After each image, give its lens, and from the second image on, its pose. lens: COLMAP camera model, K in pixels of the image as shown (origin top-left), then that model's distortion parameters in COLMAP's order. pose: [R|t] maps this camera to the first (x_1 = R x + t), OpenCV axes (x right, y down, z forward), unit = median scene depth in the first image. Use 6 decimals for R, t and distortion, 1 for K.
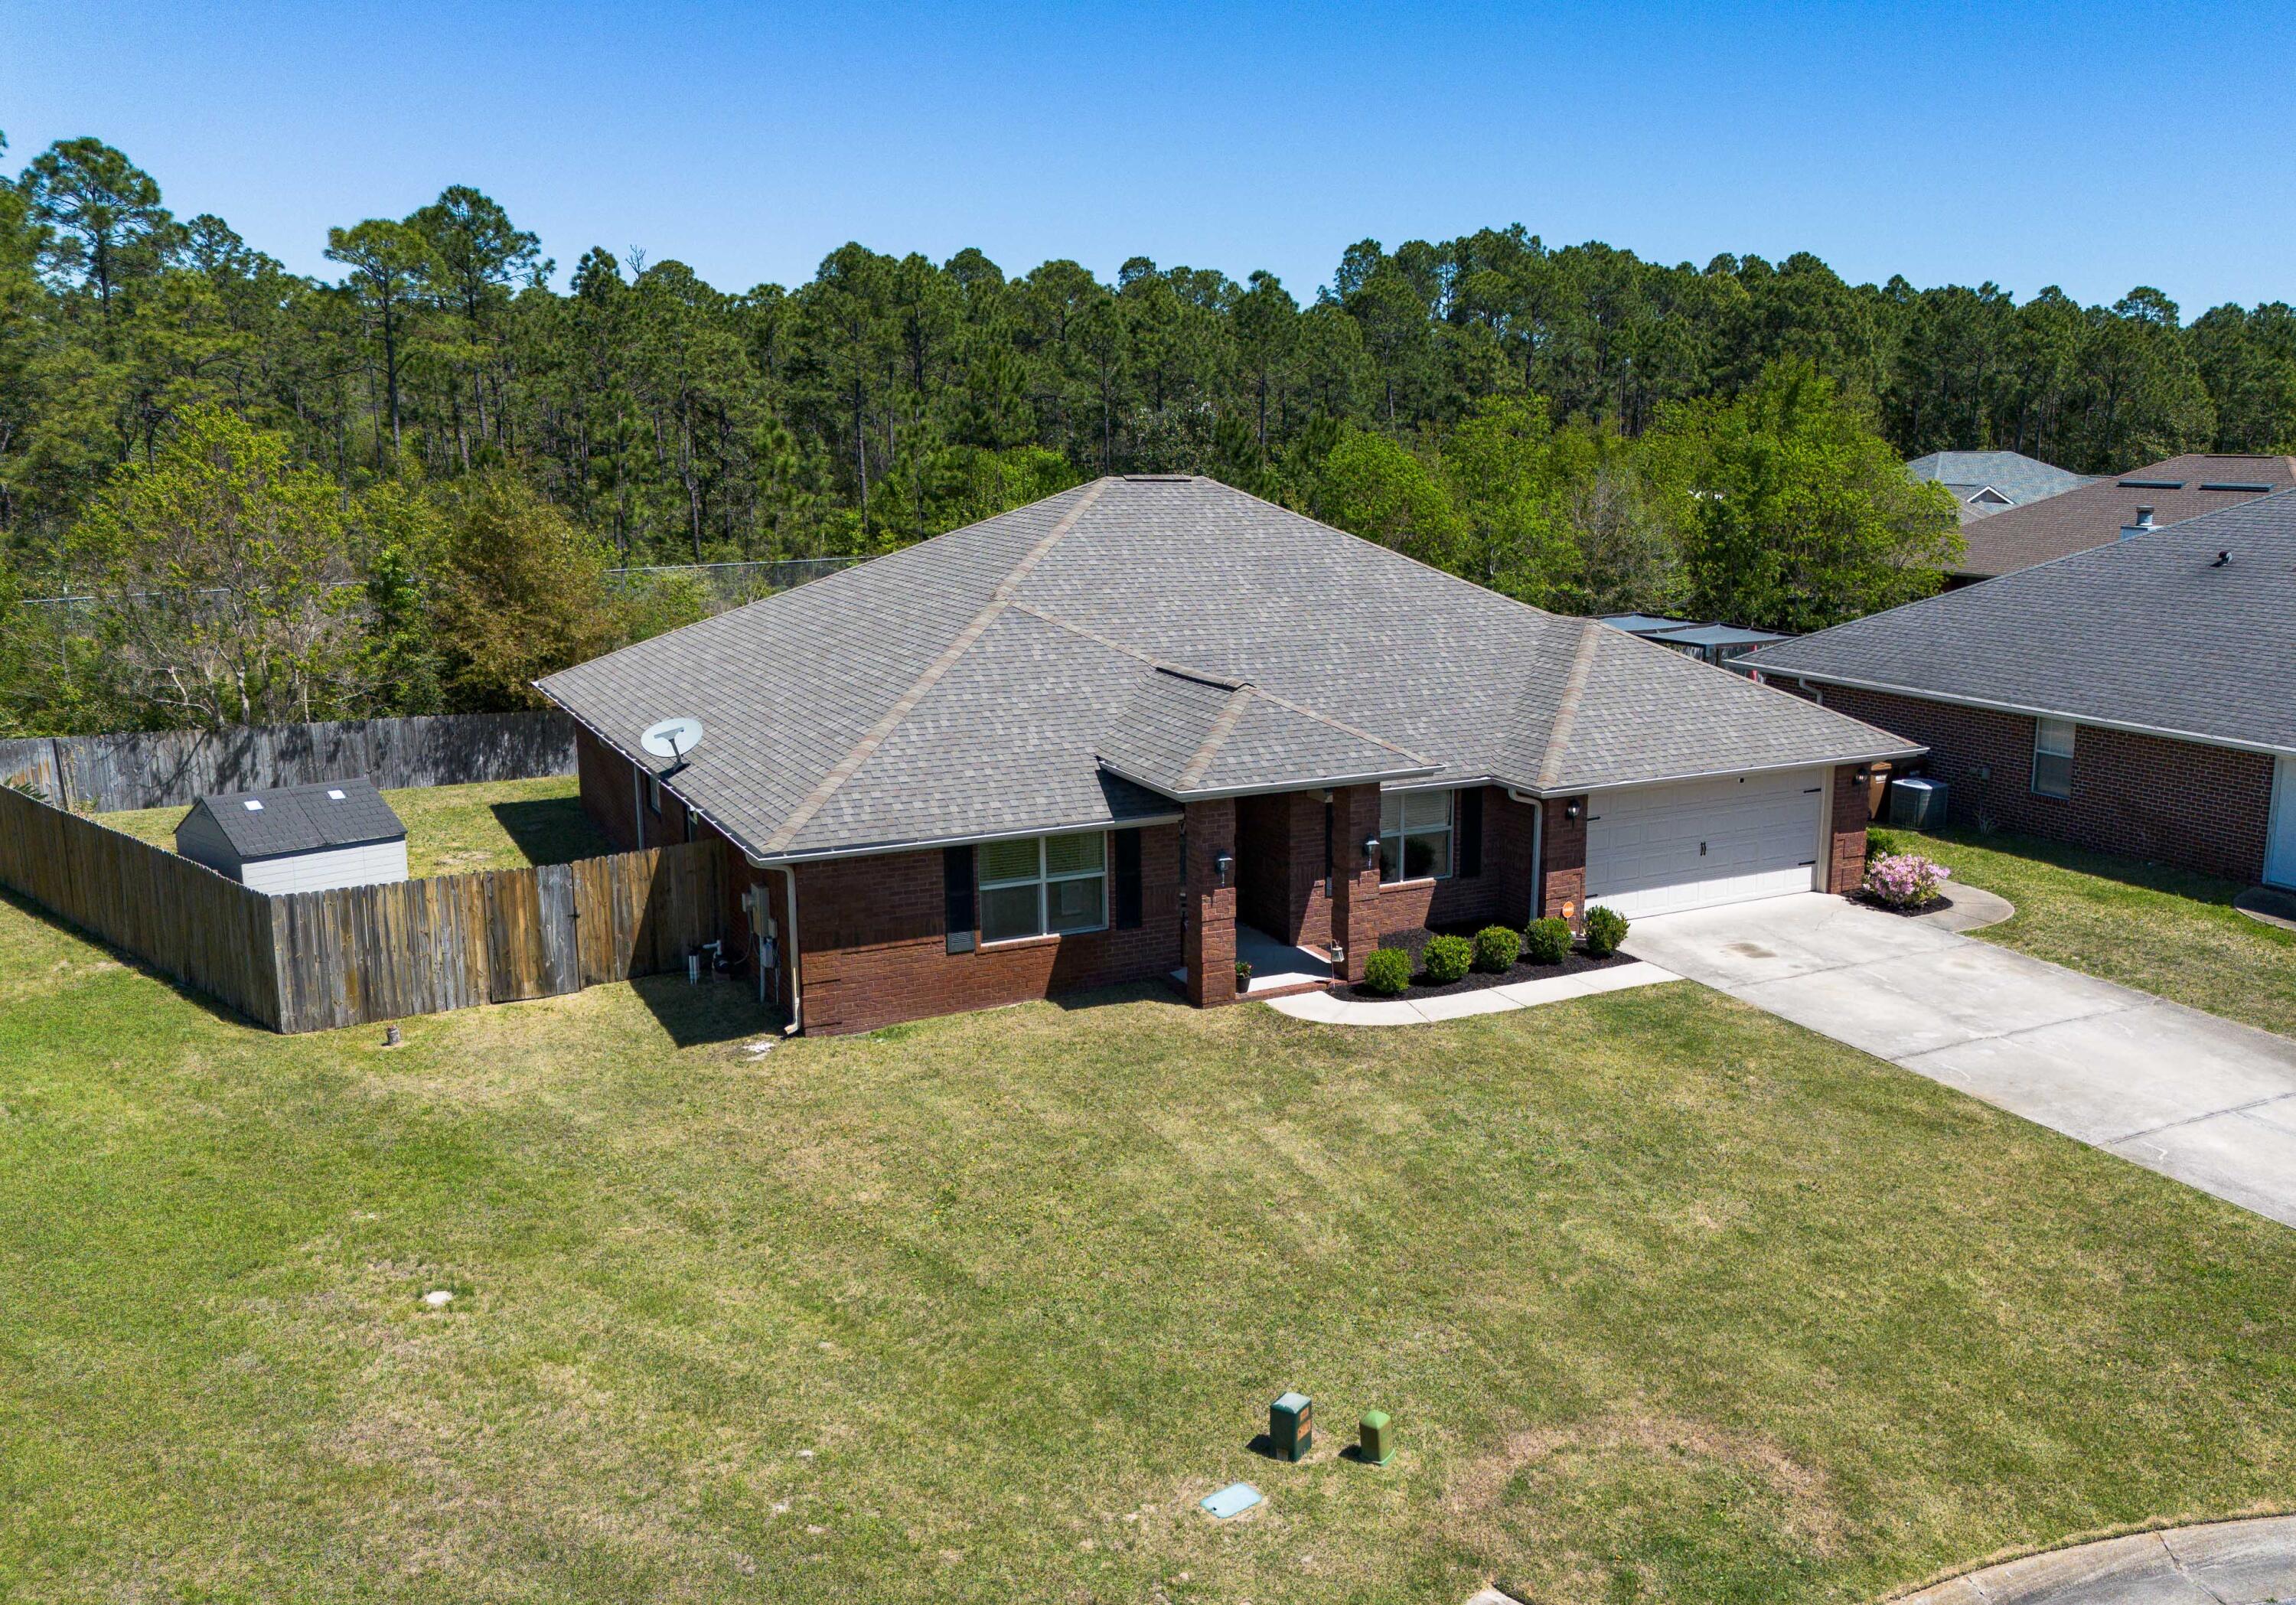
lens RADIAL K [[1932.2, 0, 1340.4], [0, 1932.2, 831.9], [0, 0, 1]] dist [0.072603, -0.070861]
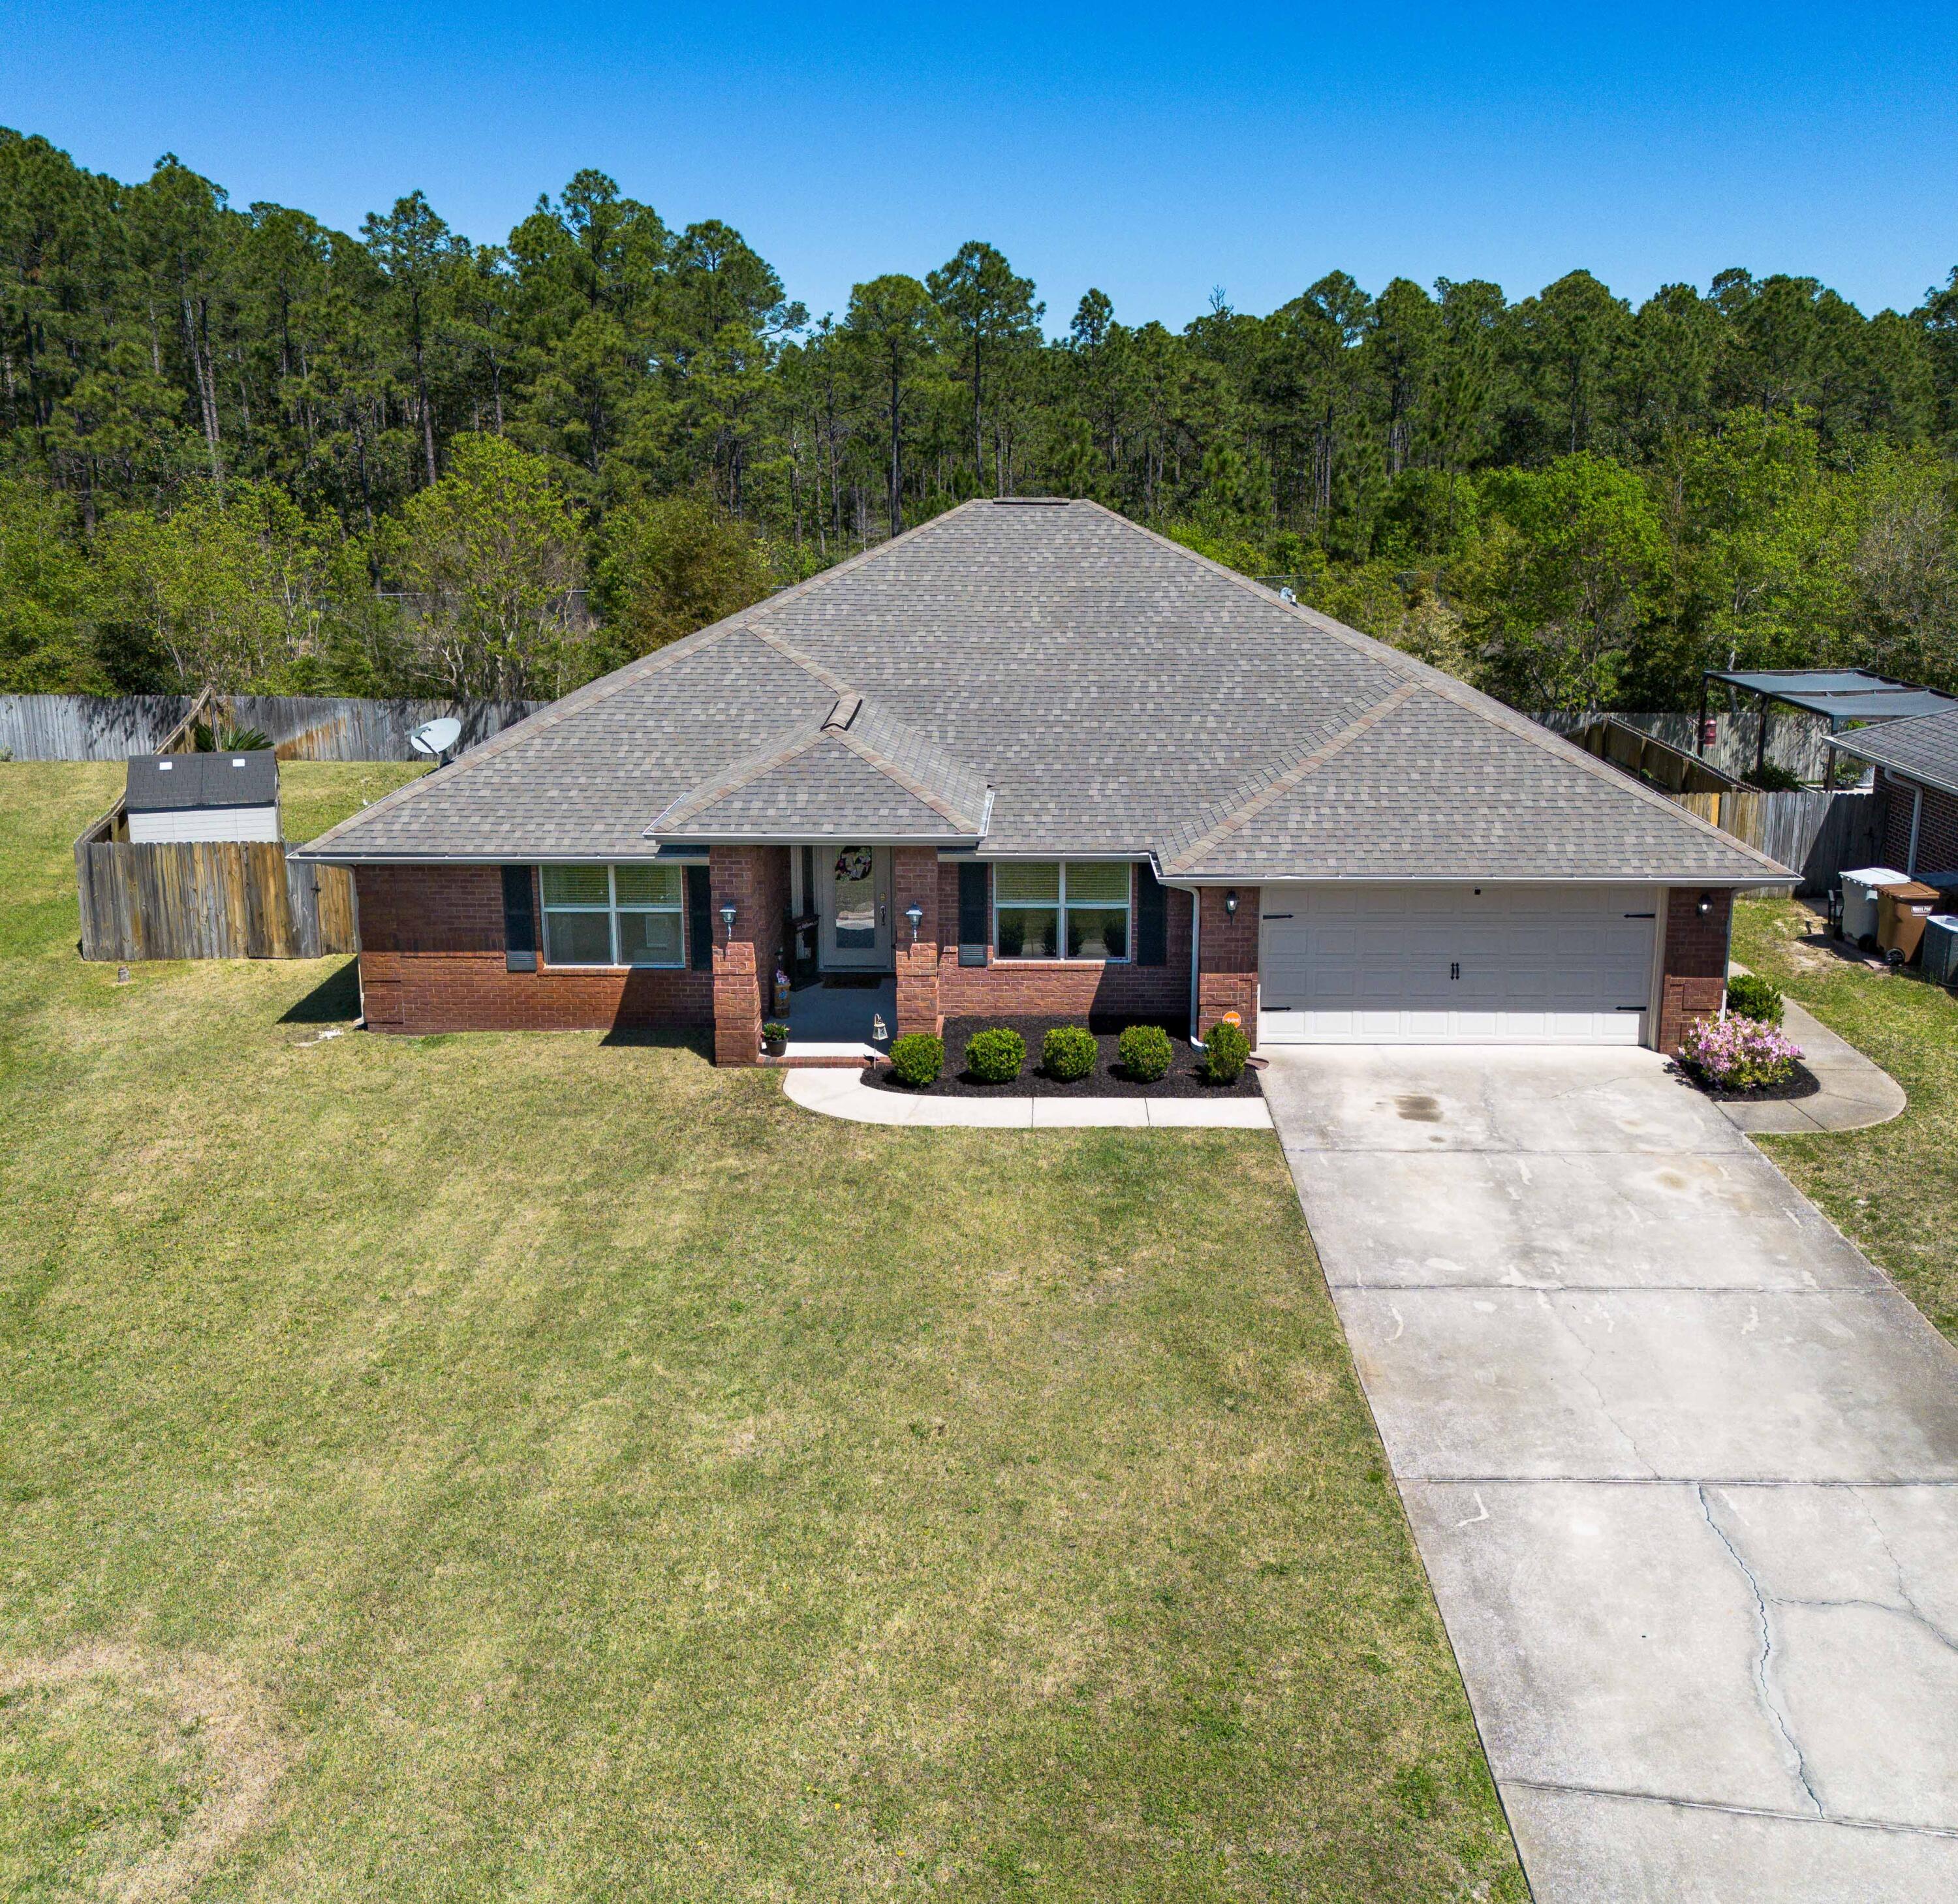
lens RADIAL K [[1822.0, 0, 1022.1], [0, 1822.0, 848.6], [0, 0, 1]] dist [0.074308, -0.088718]
pose [[0.860371, 0.106638, -0.498388, 0.480042], [-0.102274, 0.994099, 0.036146, -0.059898], [0.499302, 0.019873, 0.866200, 0.304225]]
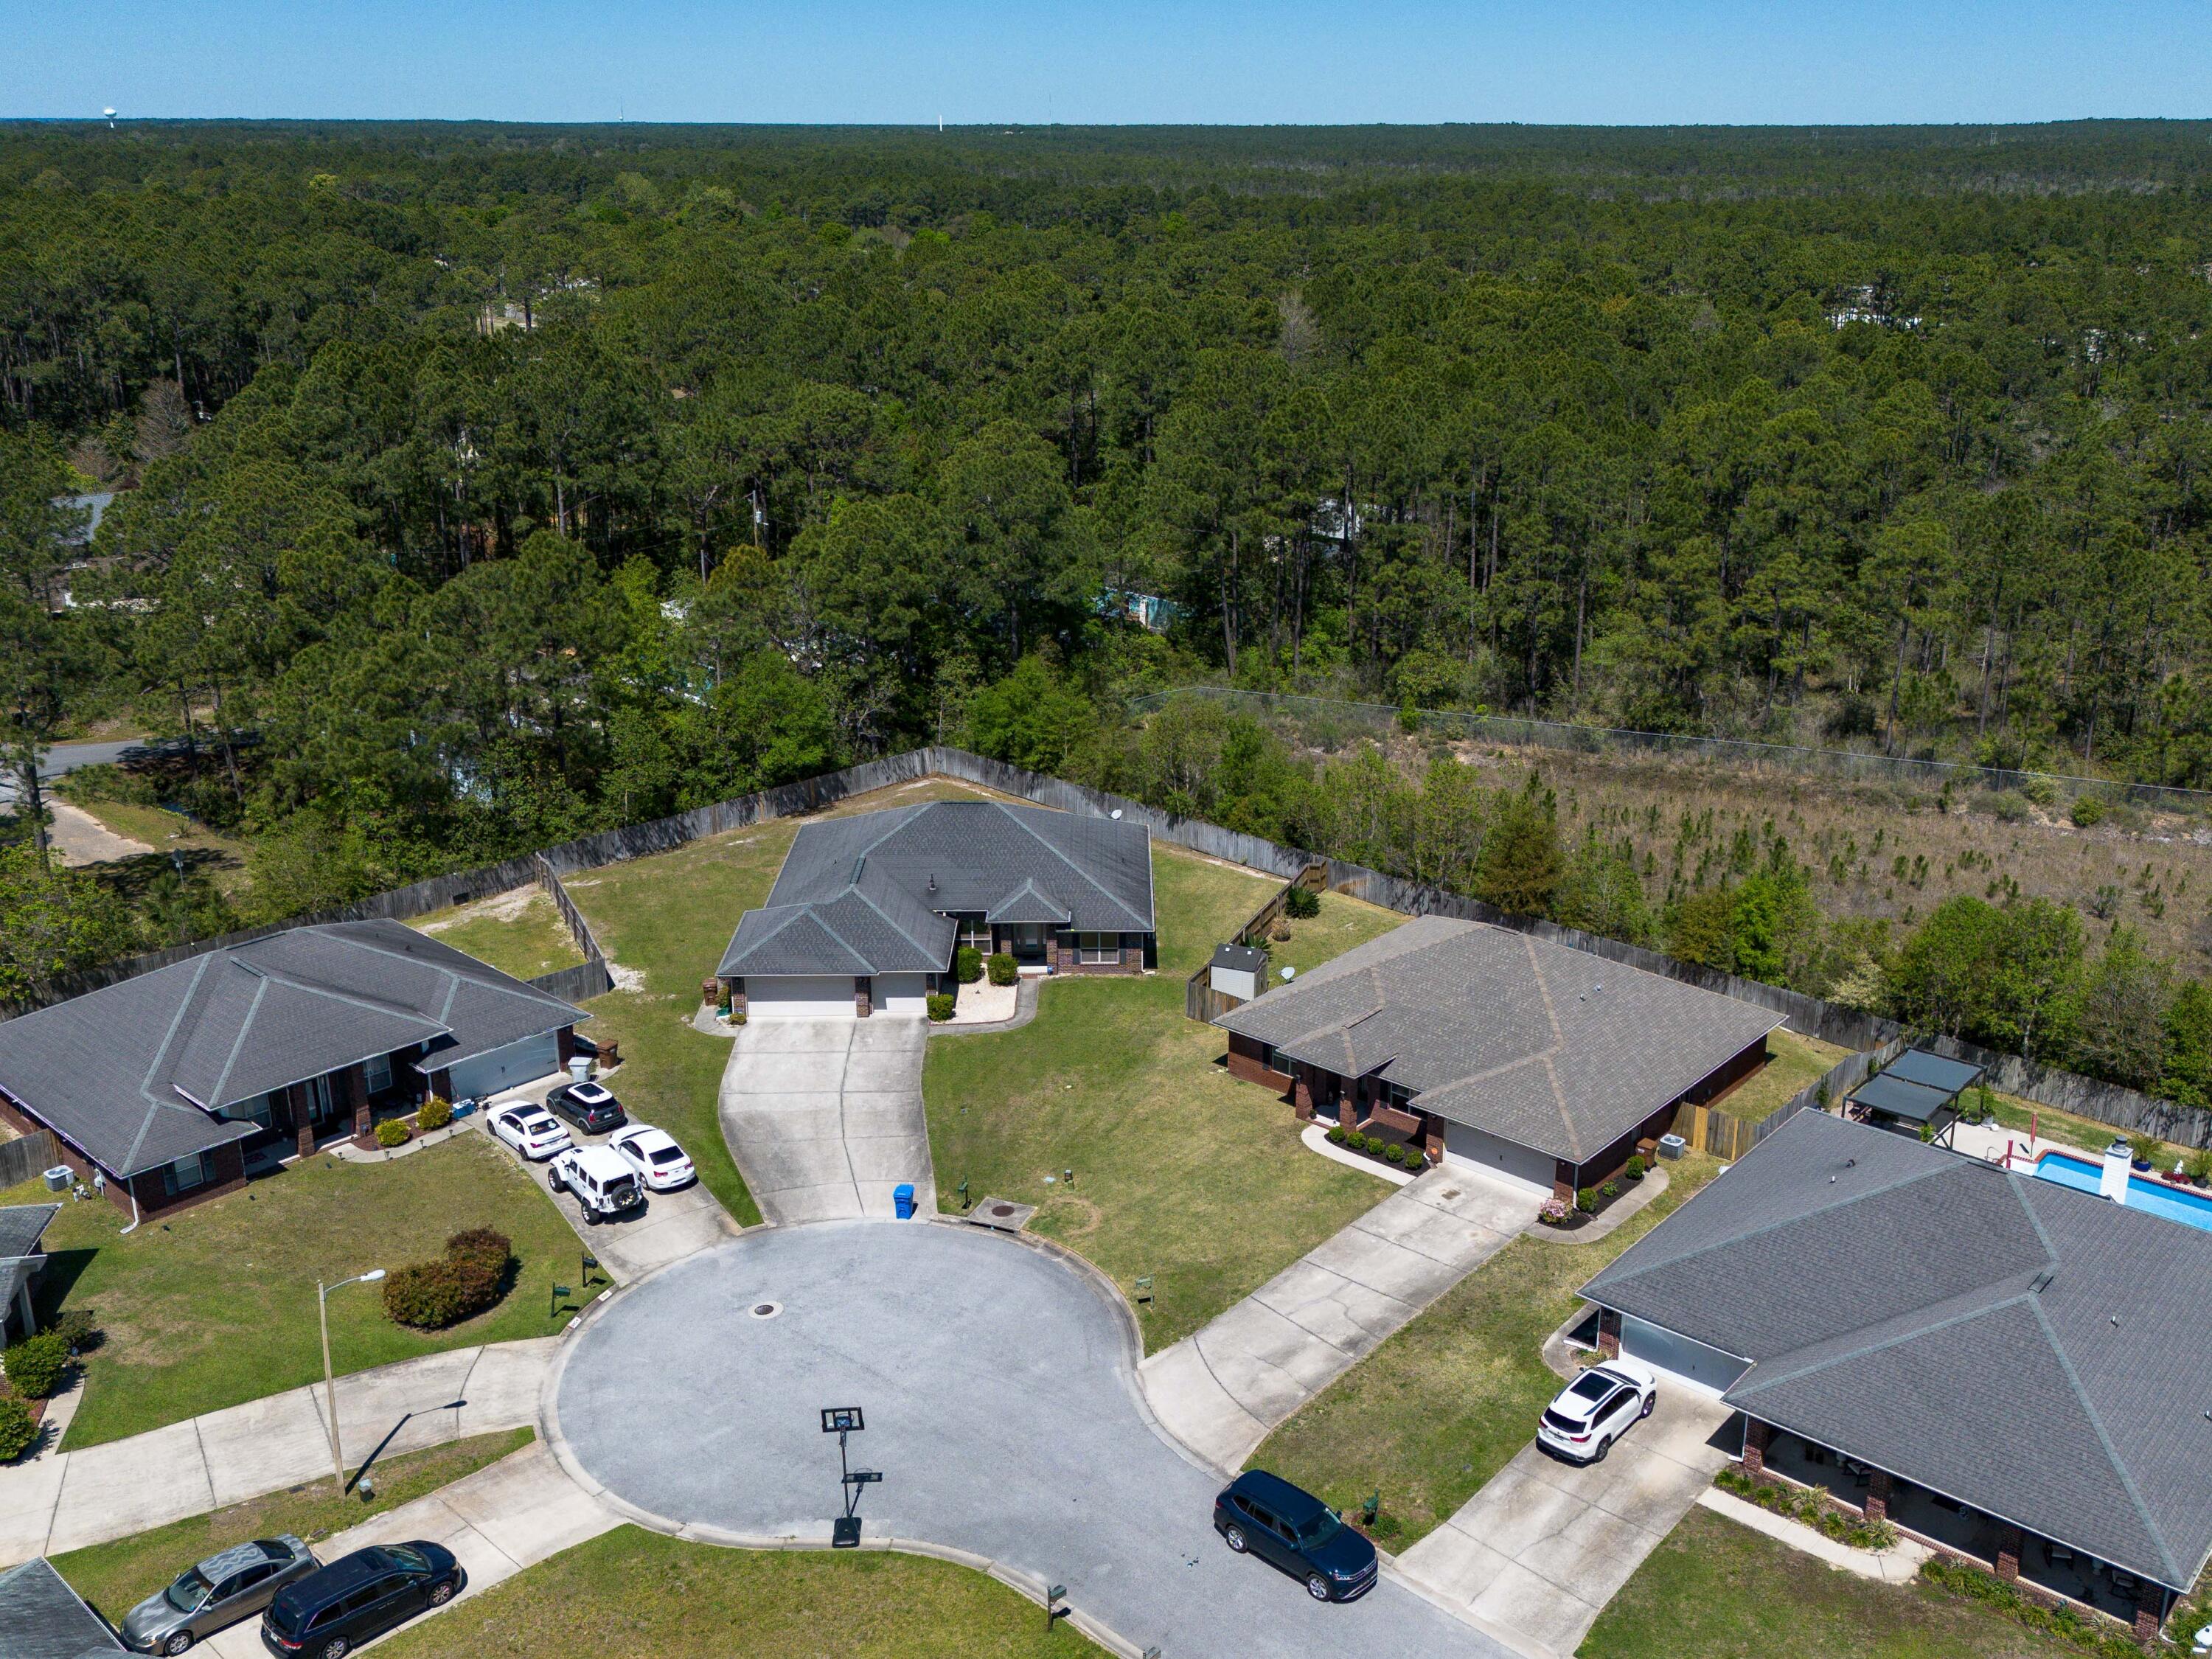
lens RADIAL K [[2004.2, 0, 1162.7], [0, 2004.2, 927.7], [0, 0, 1]] dist [0.188638, -0.415261]
pose [[0.333330, 0.339129, -0.879706, 2.613338], [-0.200959, 0.937182, 0.285141, -1.081260], [0.921144, 0.081738, 0.380542, -0.470811]]
